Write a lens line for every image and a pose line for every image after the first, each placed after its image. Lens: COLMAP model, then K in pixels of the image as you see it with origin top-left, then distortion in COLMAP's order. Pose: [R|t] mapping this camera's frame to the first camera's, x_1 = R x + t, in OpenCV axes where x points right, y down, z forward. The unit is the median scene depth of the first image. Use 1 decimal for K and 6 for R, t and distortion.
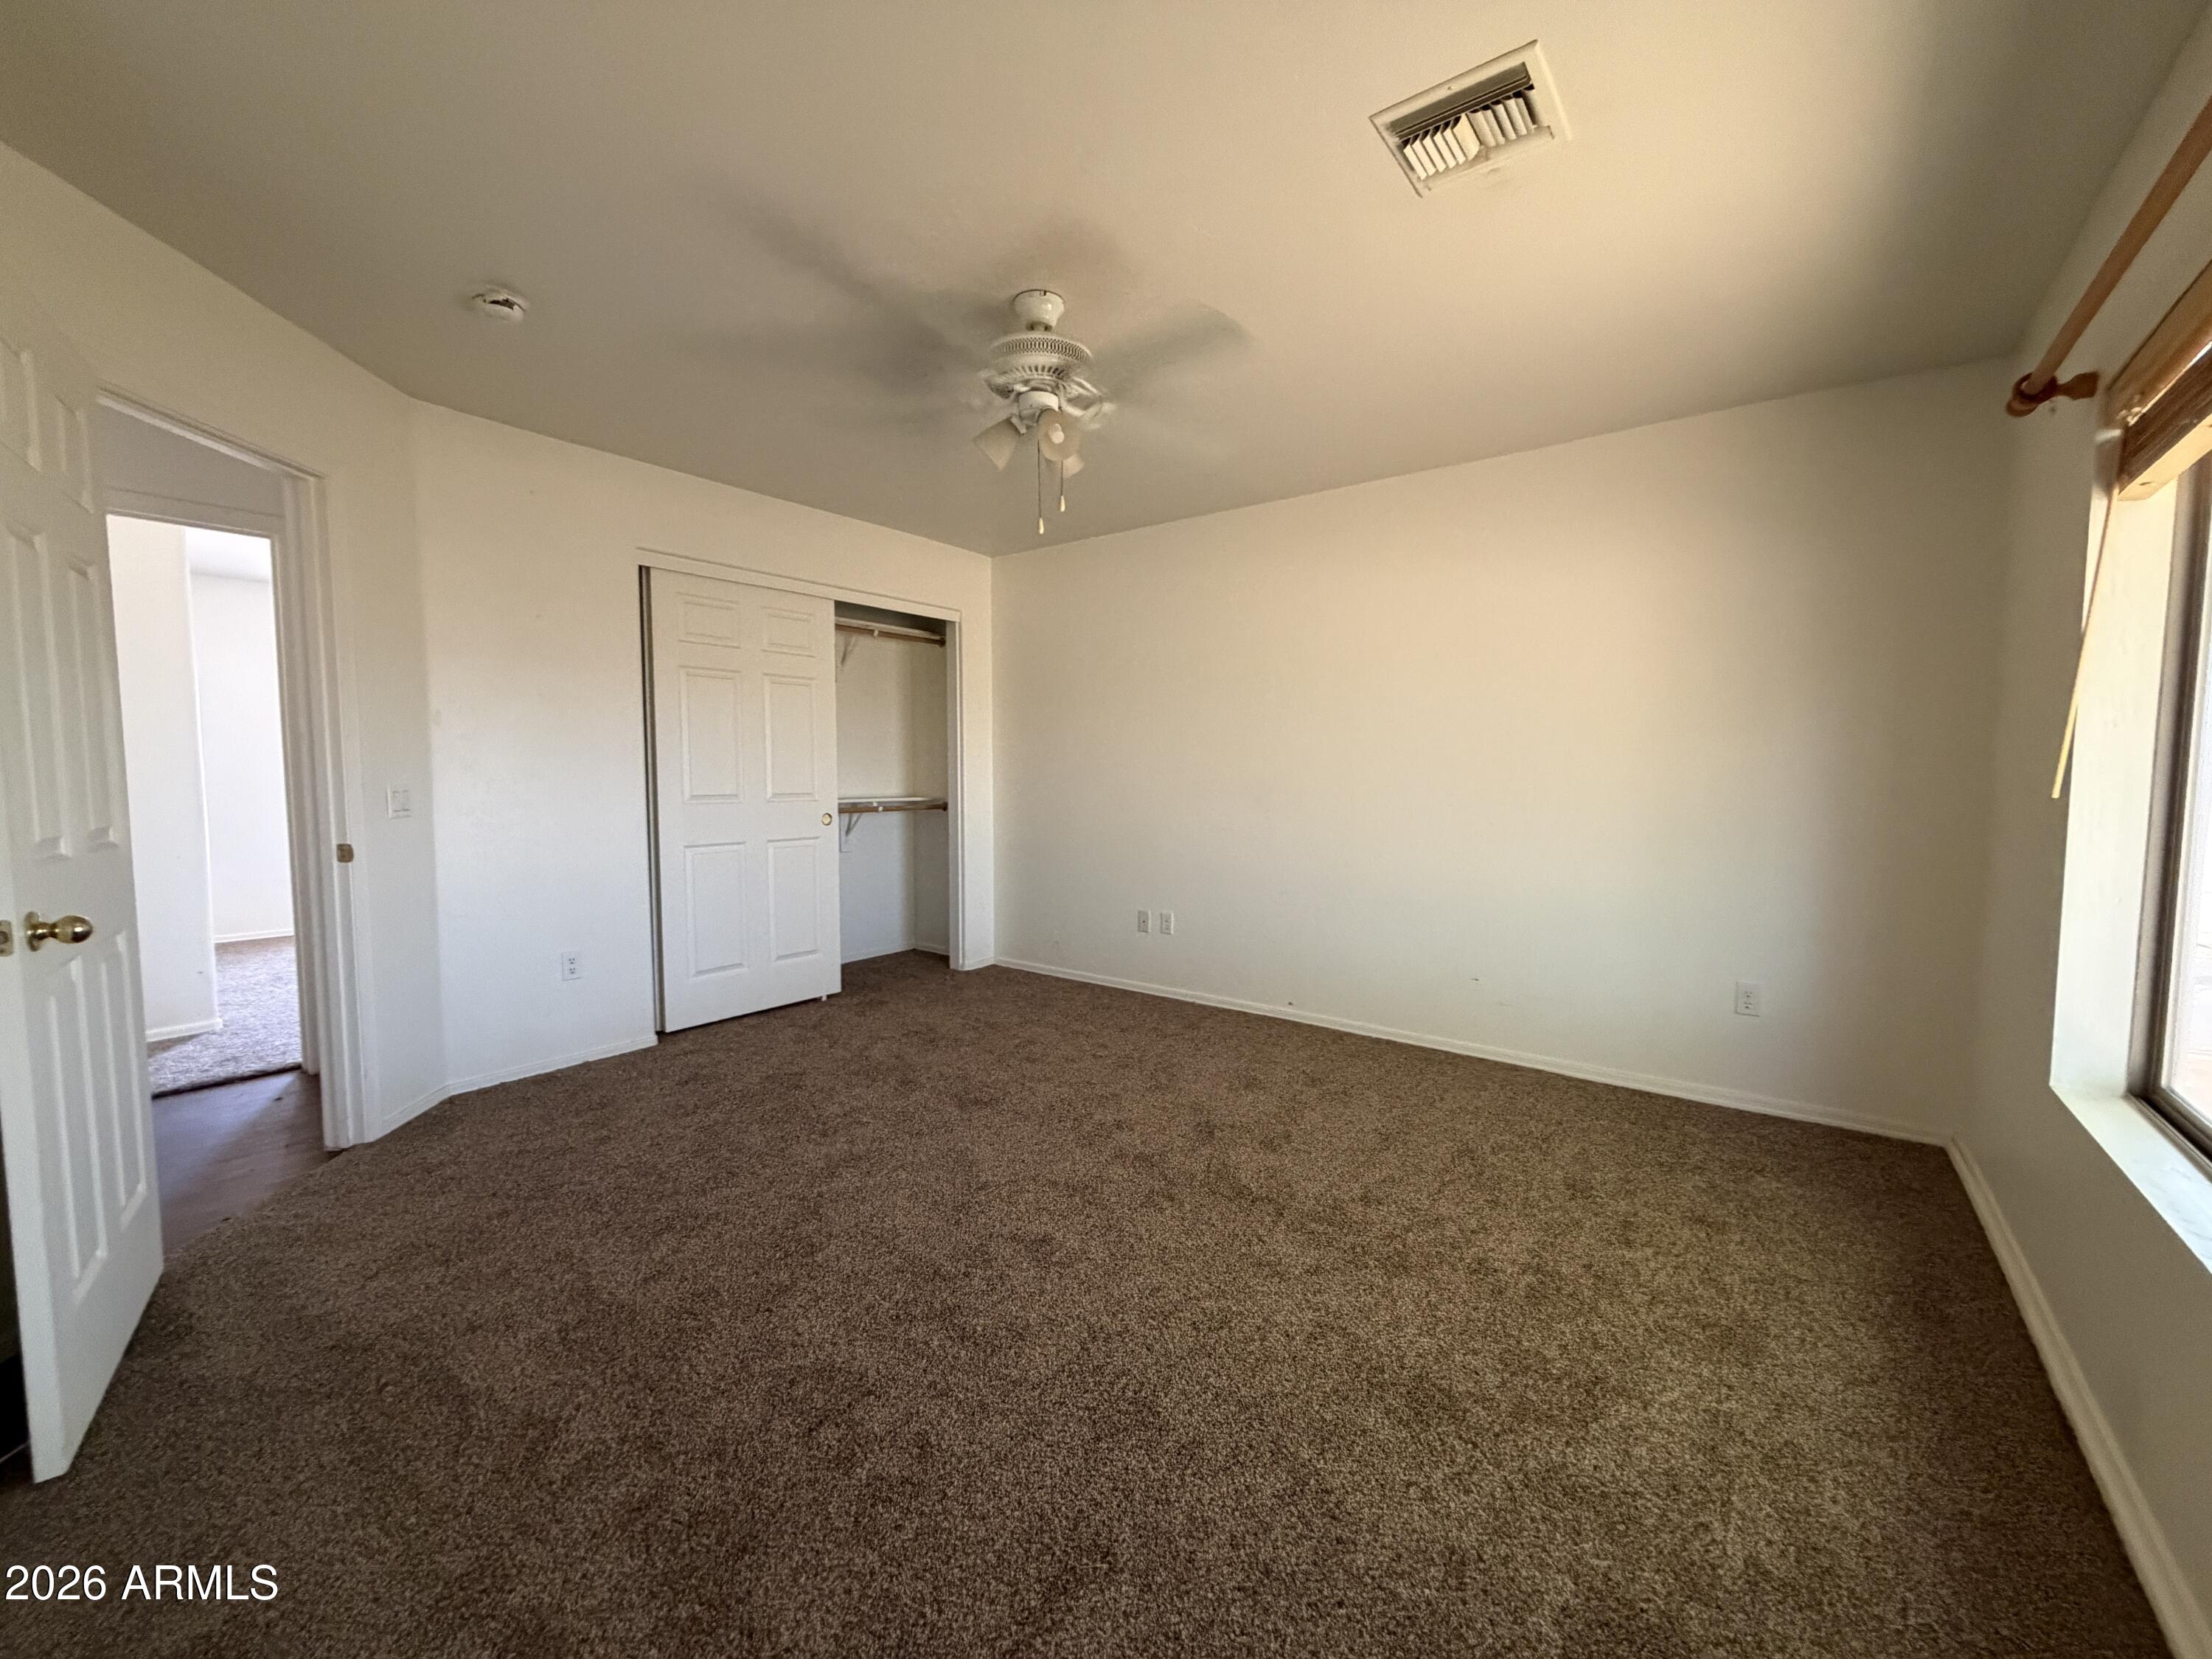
lens RADIAL K [[877.9, 0, 1109.6], [0, 877.9, 832.3], [0, 0, 1]] dist [-0.001590, 0.000585]
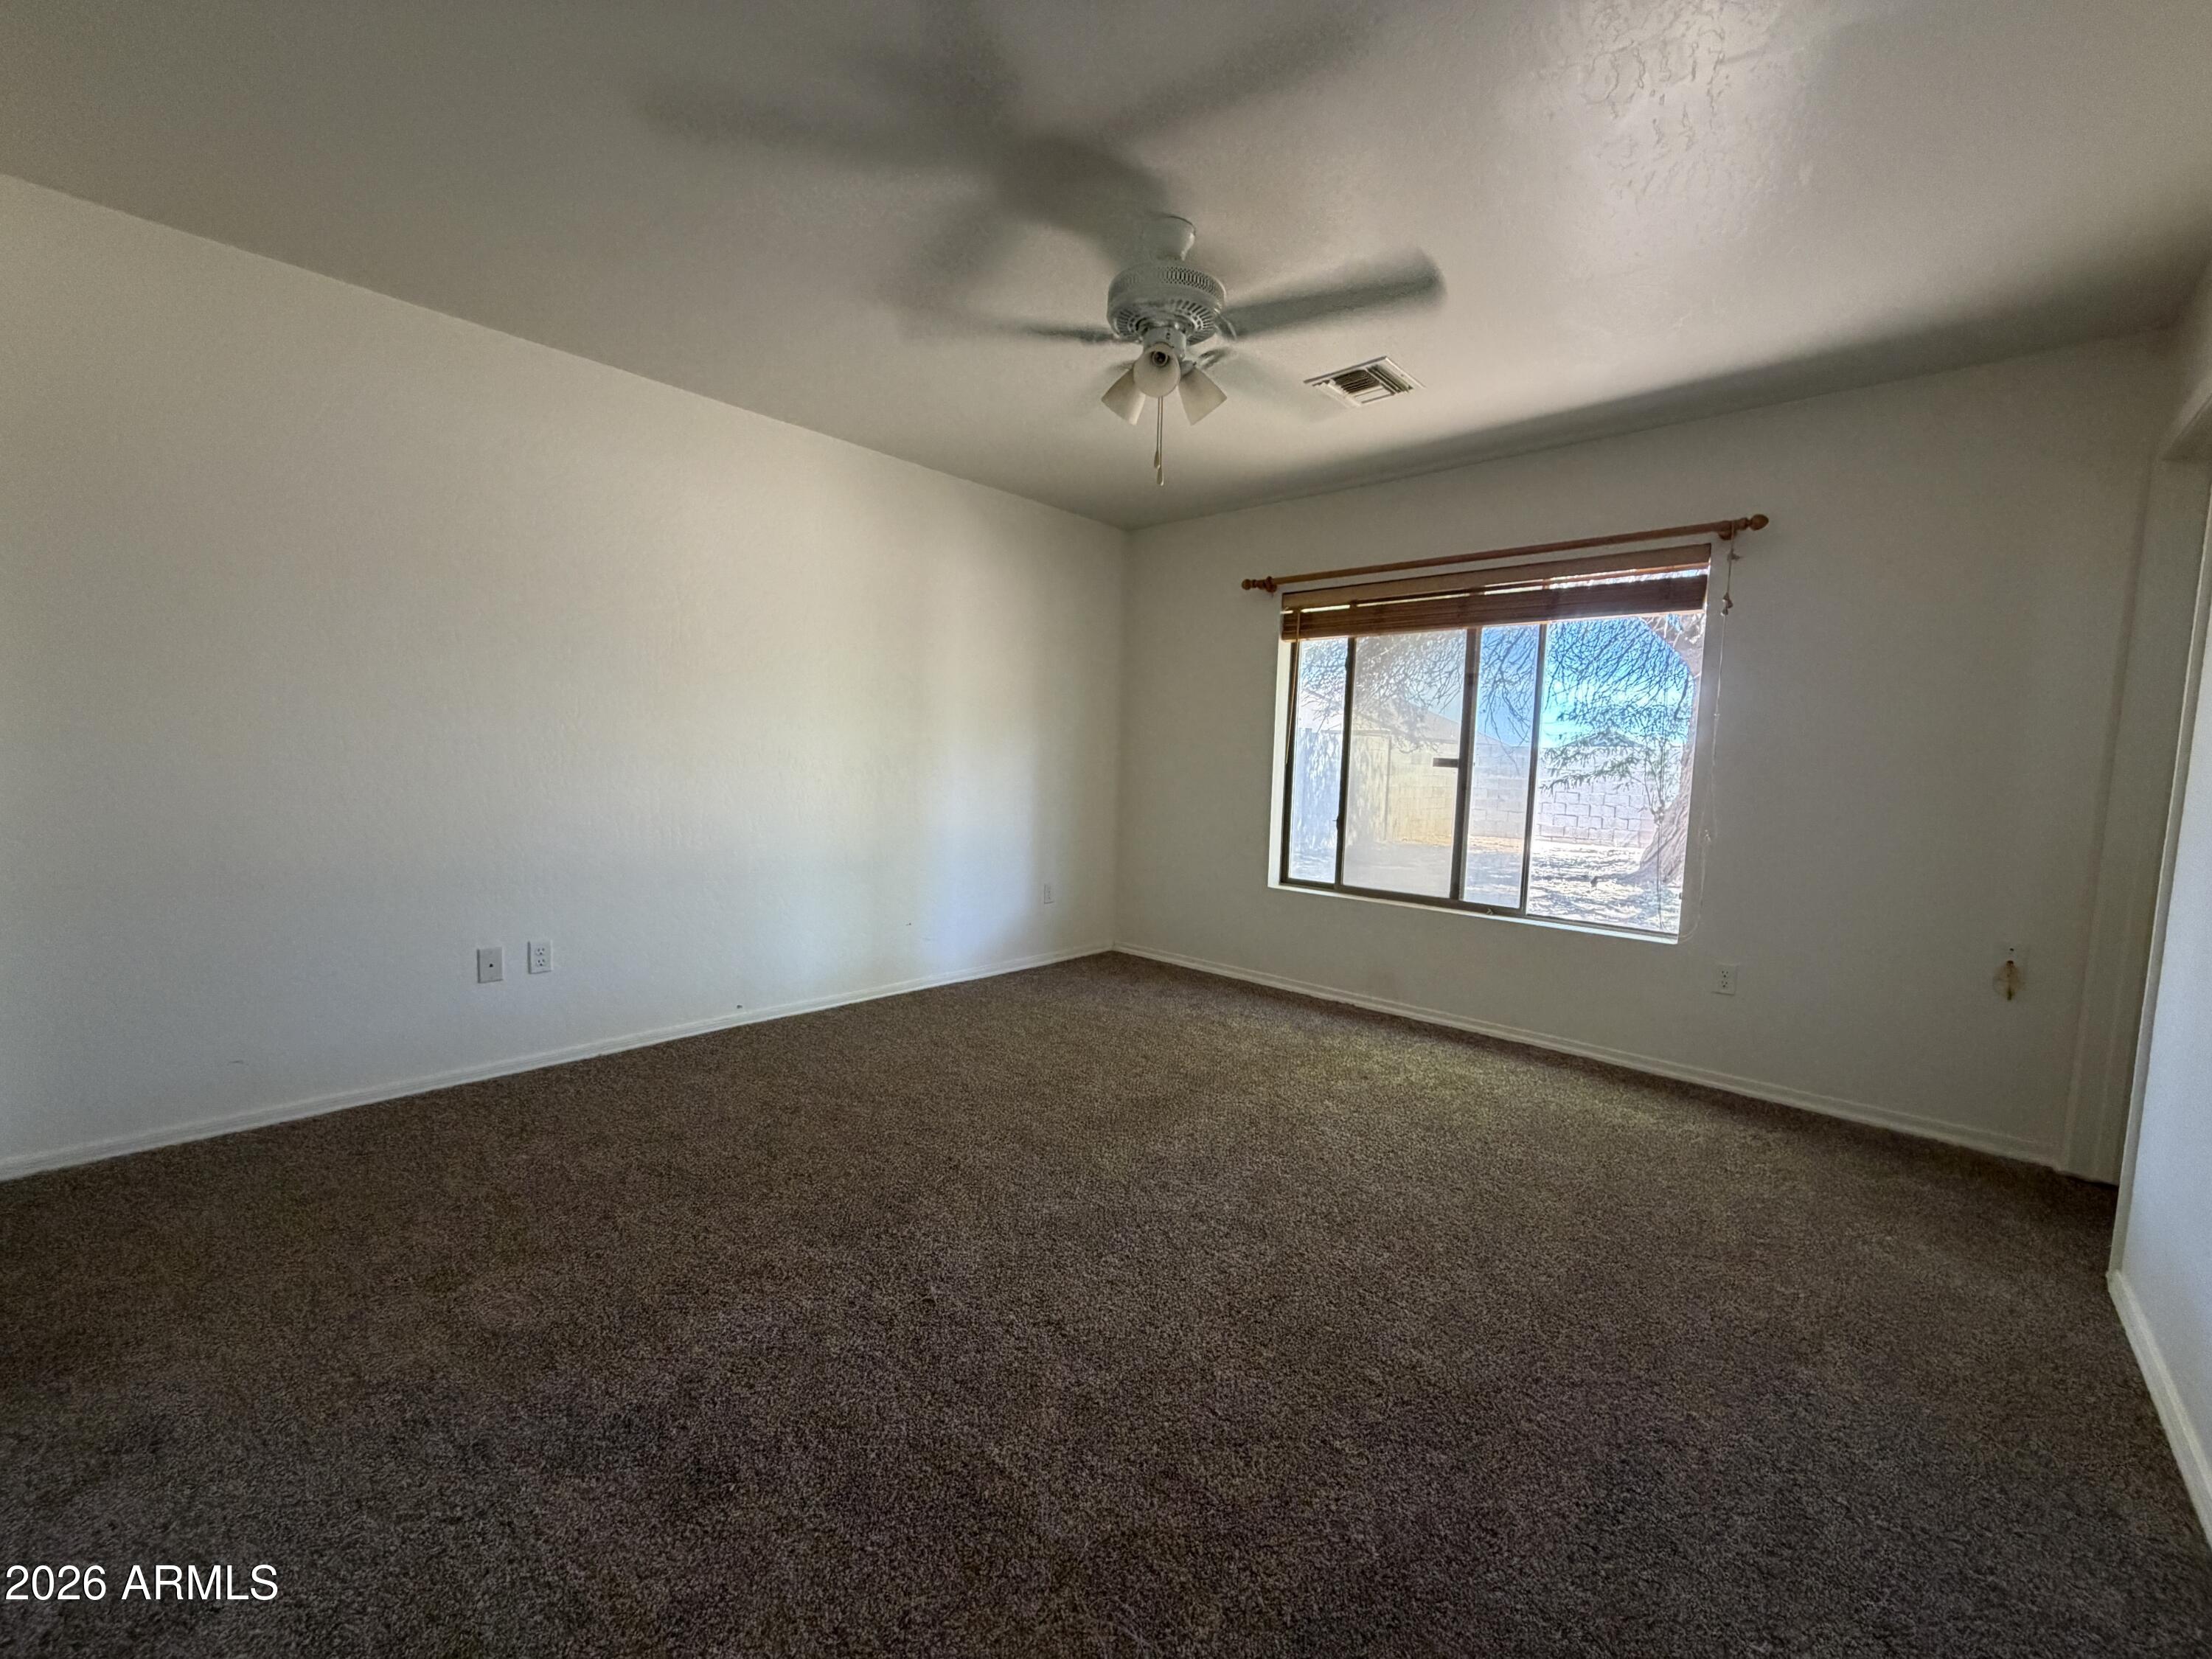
lens RADIAL K [[877.9, 0, 1105.7], [0, 877.9, 829.3], [0, 0, 1]] dist [-0.001590, 0.000585]
pose [[0.087938, -0.081860, 0.992757, -0.589234], [0.036561, 0.996211, 0.078907, -0.028515], [-0.995455, 0.029357, 0.090598, 0.568616]]
